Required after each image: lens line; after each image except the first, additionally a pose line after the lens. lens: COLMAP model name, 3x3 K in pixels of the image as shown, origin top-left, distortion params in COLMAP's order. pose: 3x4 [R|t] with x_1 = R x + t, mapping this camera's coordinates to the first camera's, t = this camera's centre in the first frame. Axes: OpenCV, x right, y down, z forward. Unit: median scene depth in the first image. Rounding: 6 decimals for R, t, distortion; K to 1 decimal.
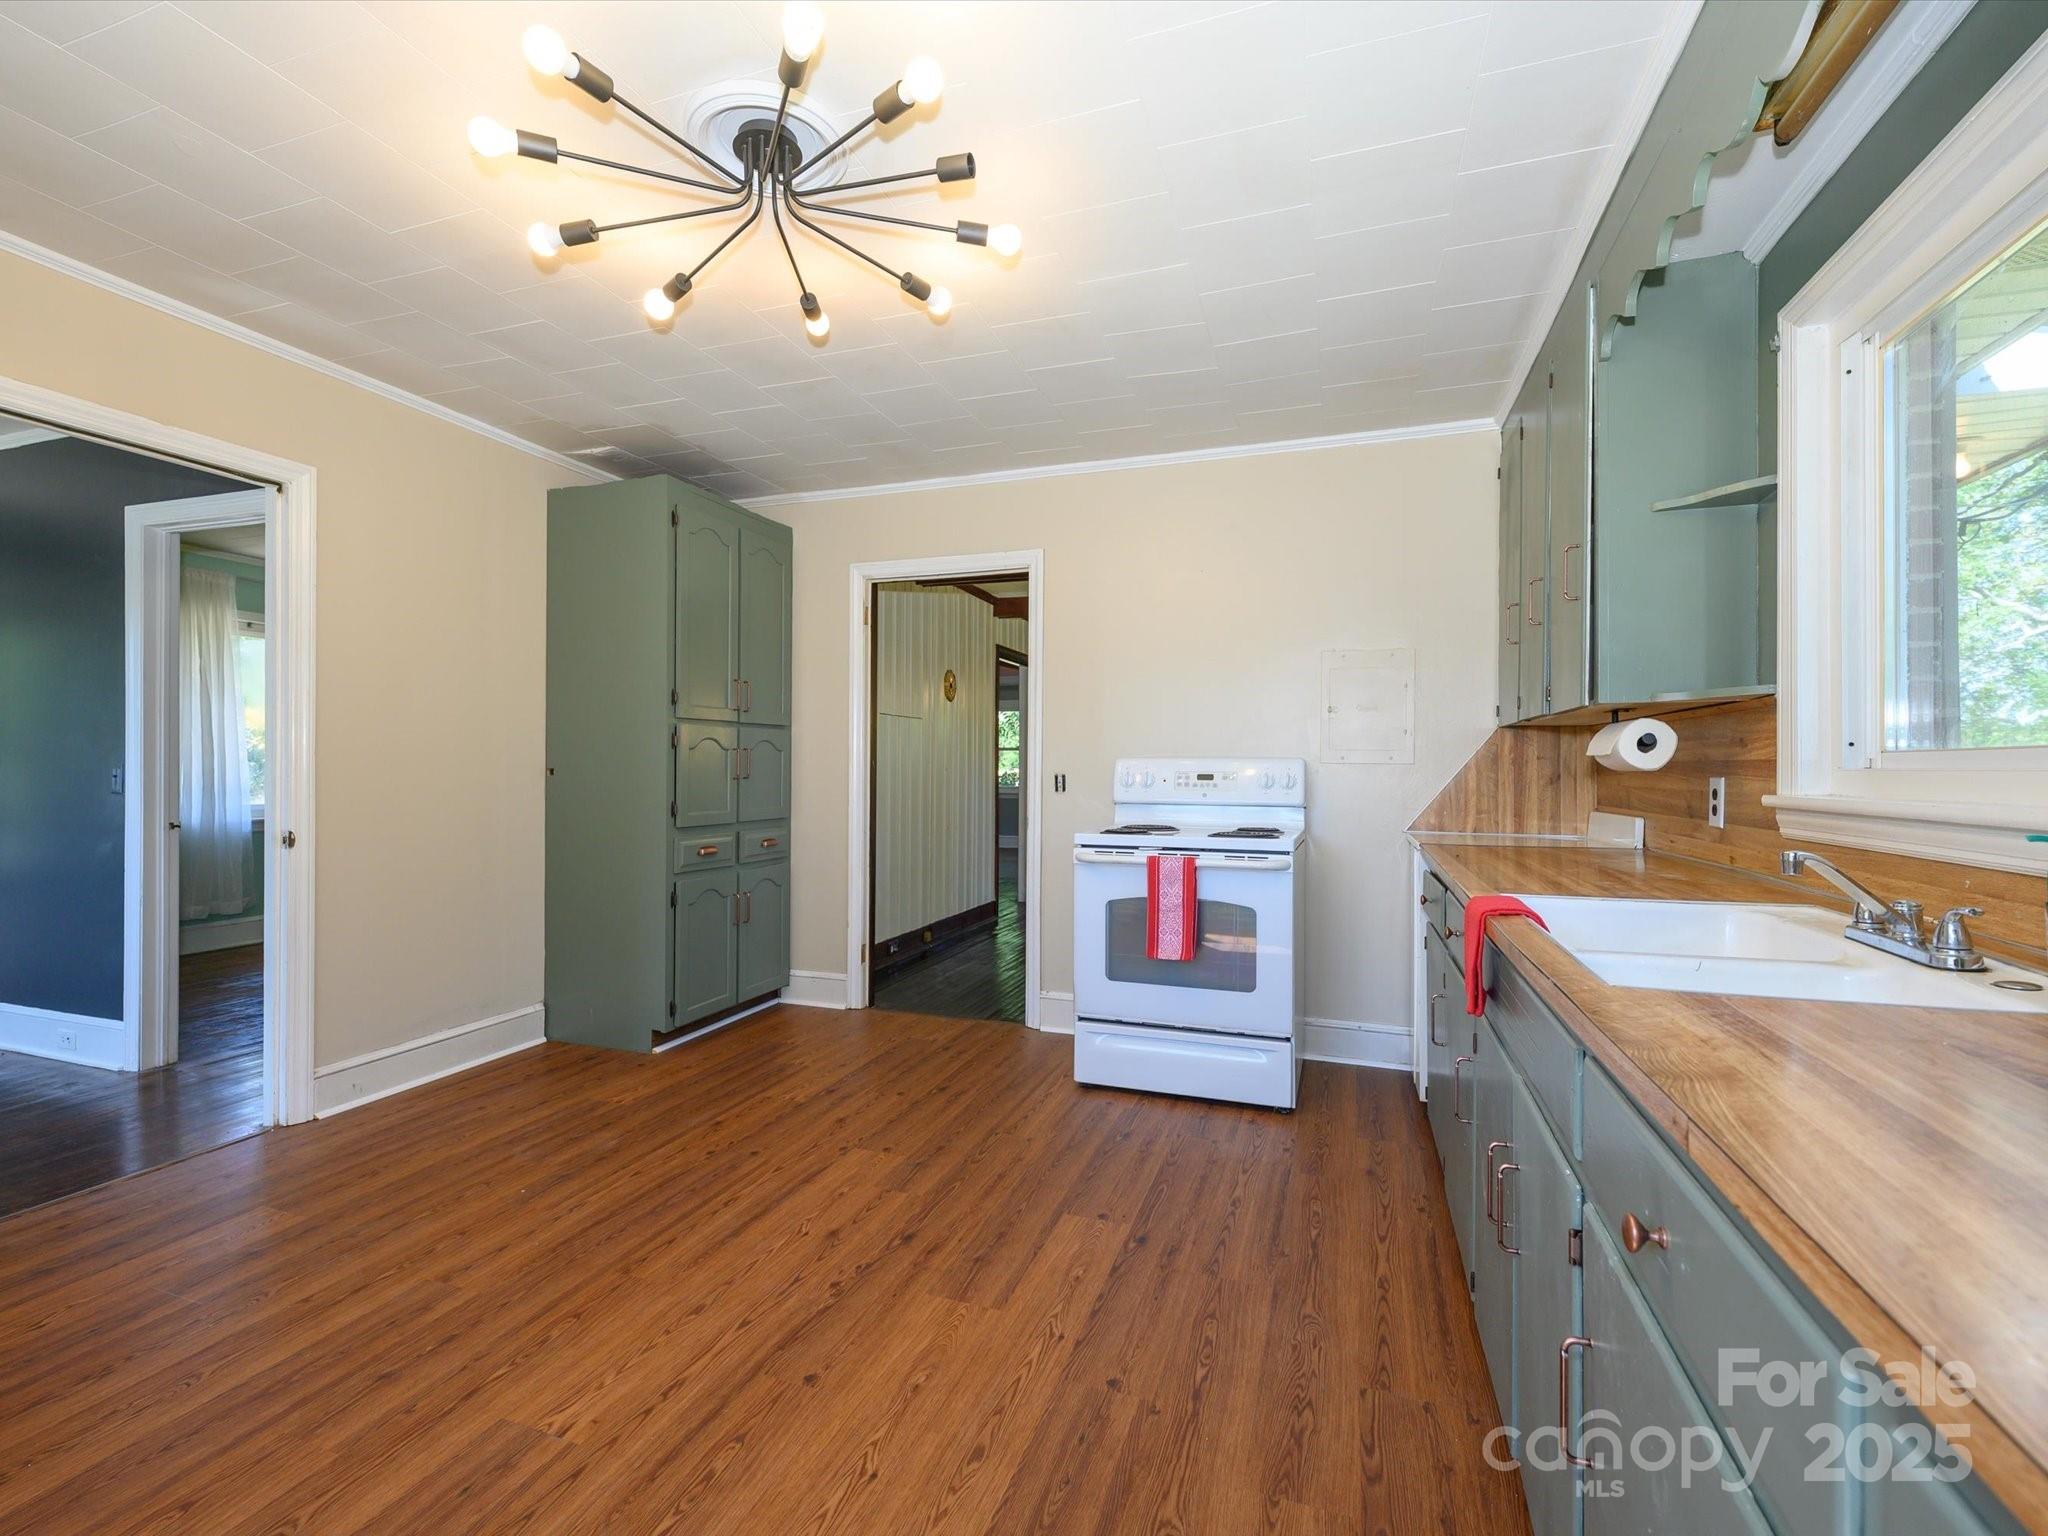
lens RADIAL K [[916.4, 0, 1020.1], [0, 916.4, 759.8], [0, 0, 1]] dist [0.000344, -0.000591]
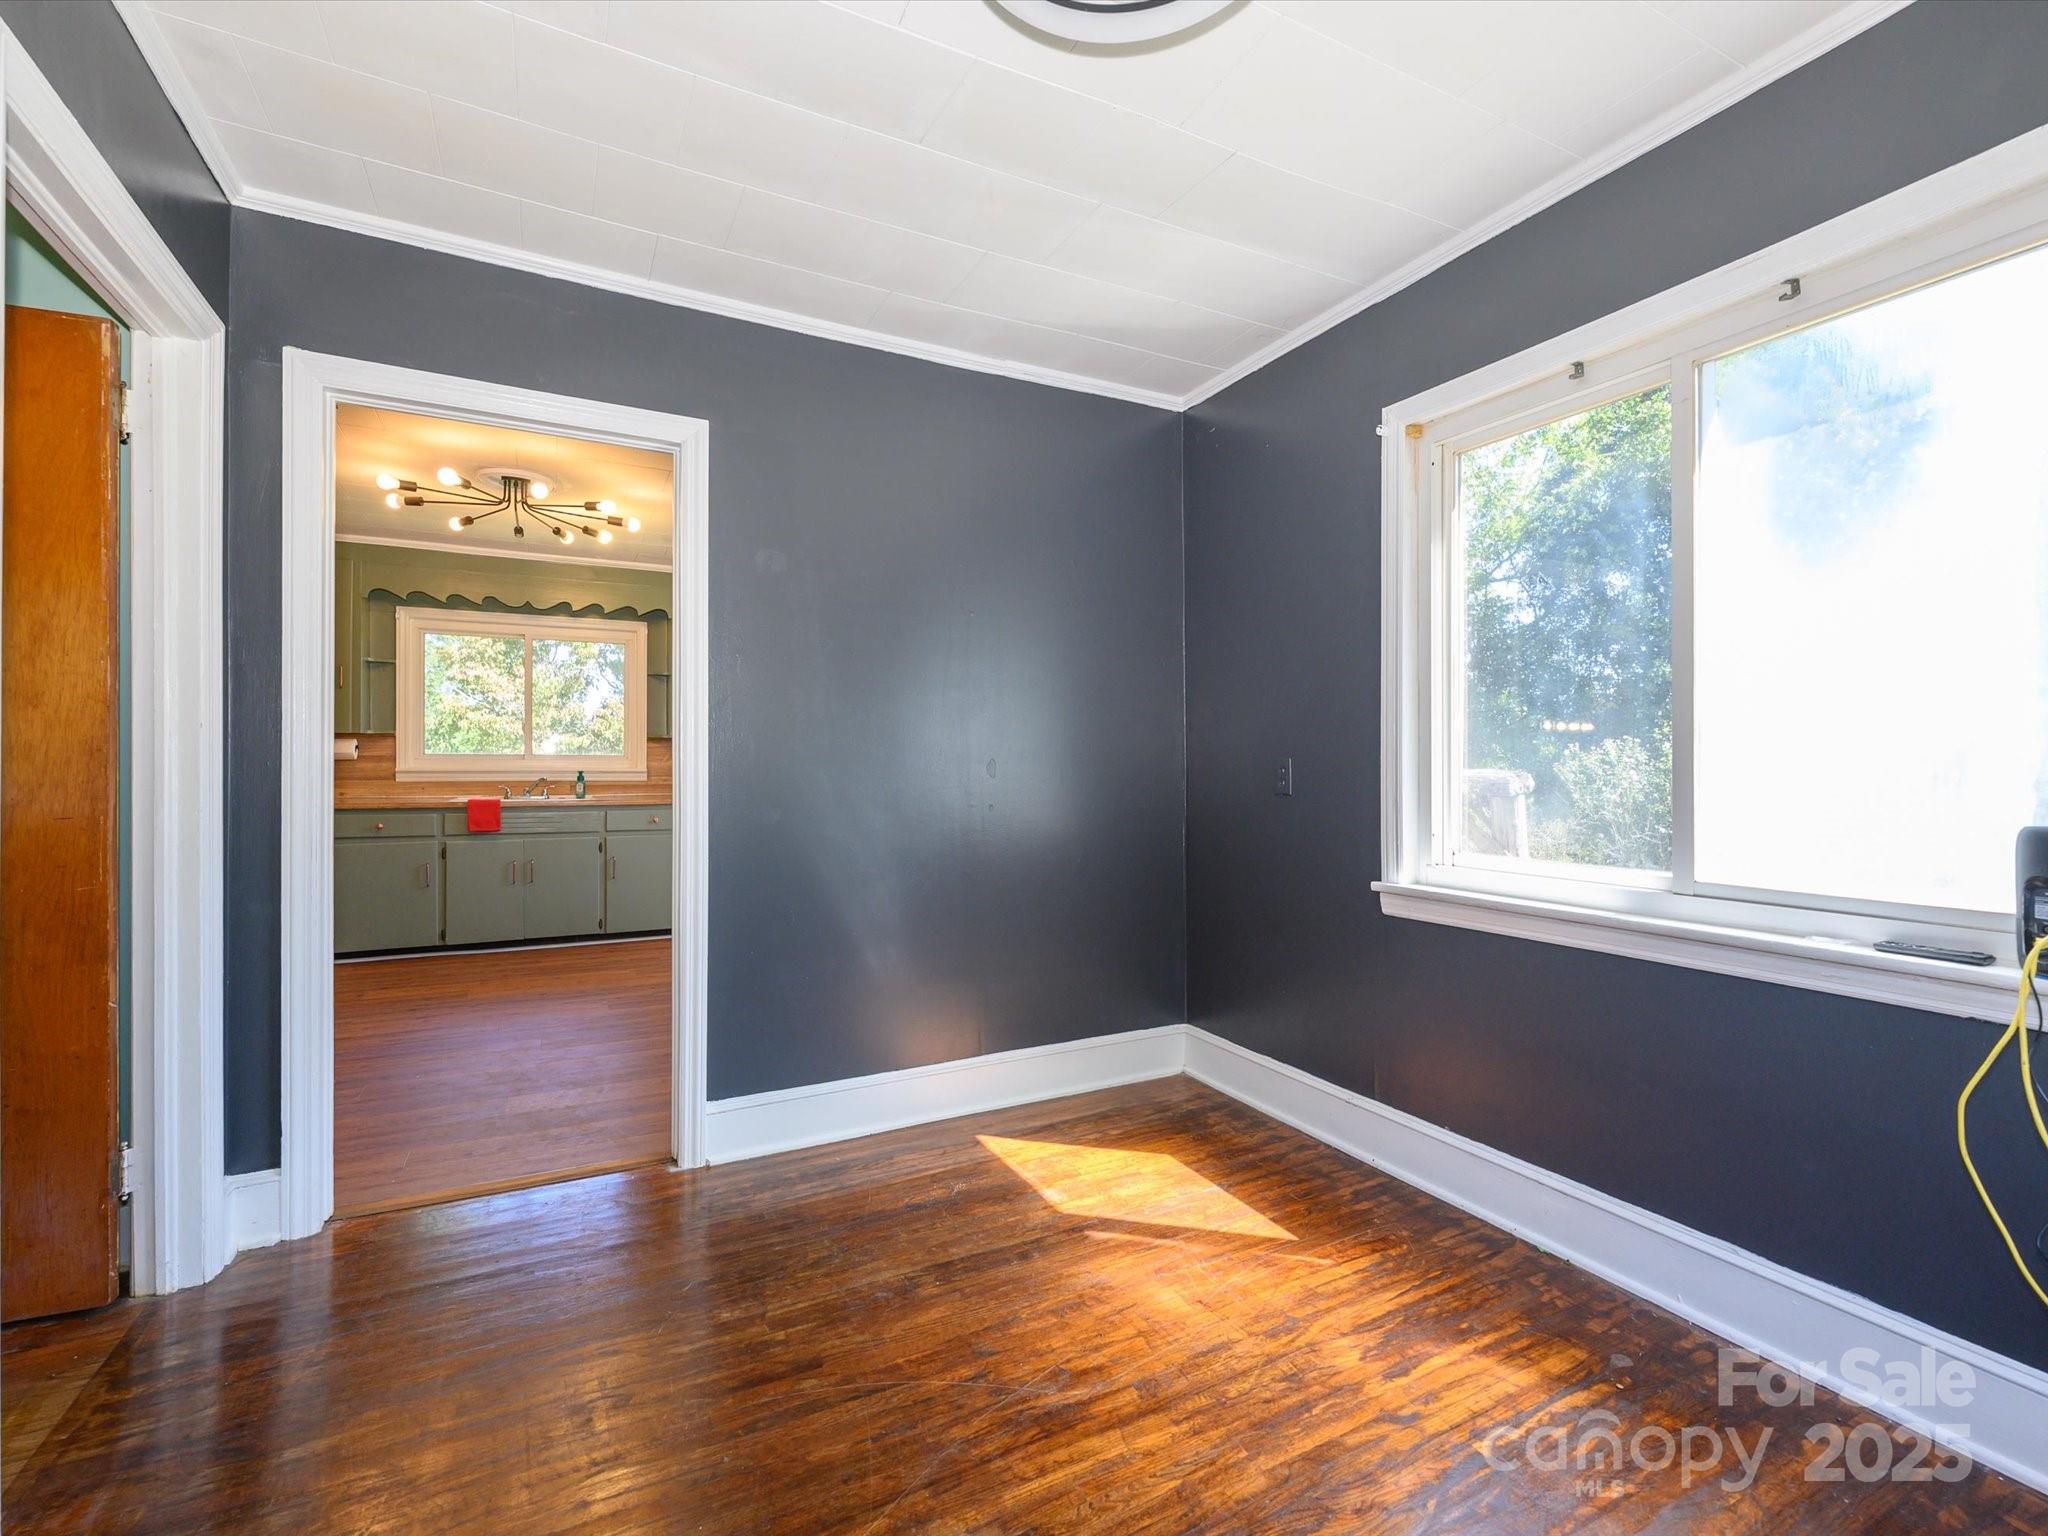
lens RADIAL K [[913.0, 0, 1027.2], [0, 913.0, 758.8], [0, 0, 1]] dist [-0.012960, -0.000128]
pose [[-0.734932, -0.004112, 0.678129, -1.591471], [-0.012616, 0.999891, -0.007610, 0.003990], [-0.678024, -0.014148, -0.734904, 1.053446]]
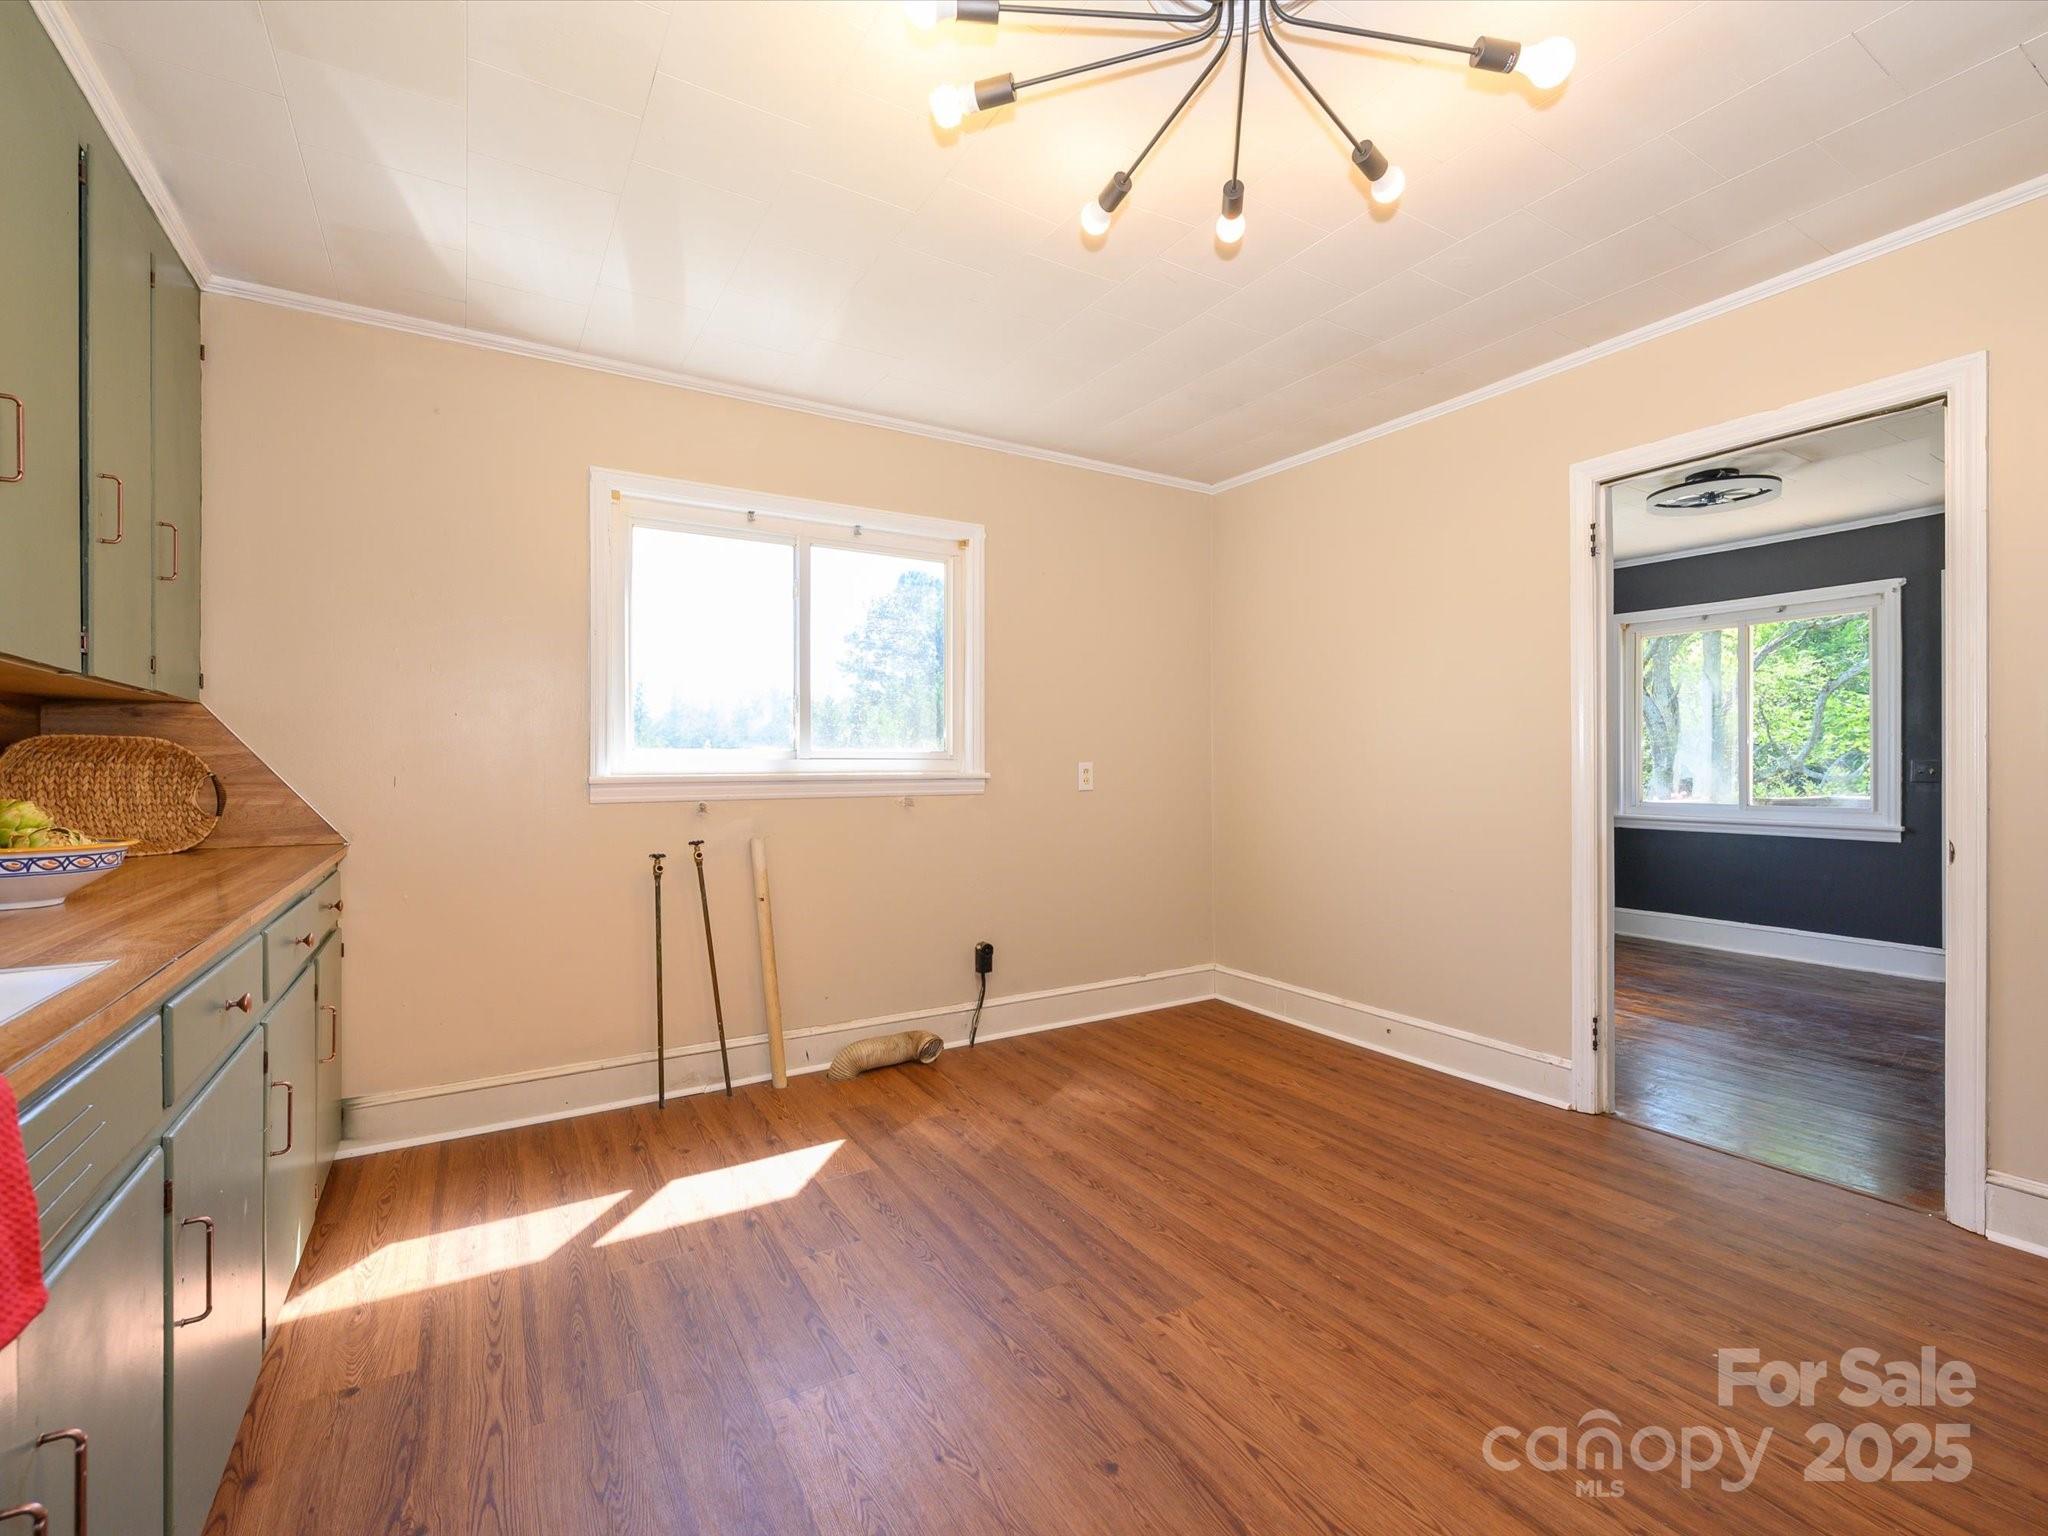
lens RADIAL K [[911.3, 0, 1032.7], [0, 911.3, 771.5], [0, 0, 1]] dist [-0.001139, -0.000589]
pose [[-0.625439, -0.000273, -0.780273, 0.256310], [0.006502, 0.999963, -0.005562, 0.015938], [0.780246, -0.008552, -0.625415, 0.790328]]
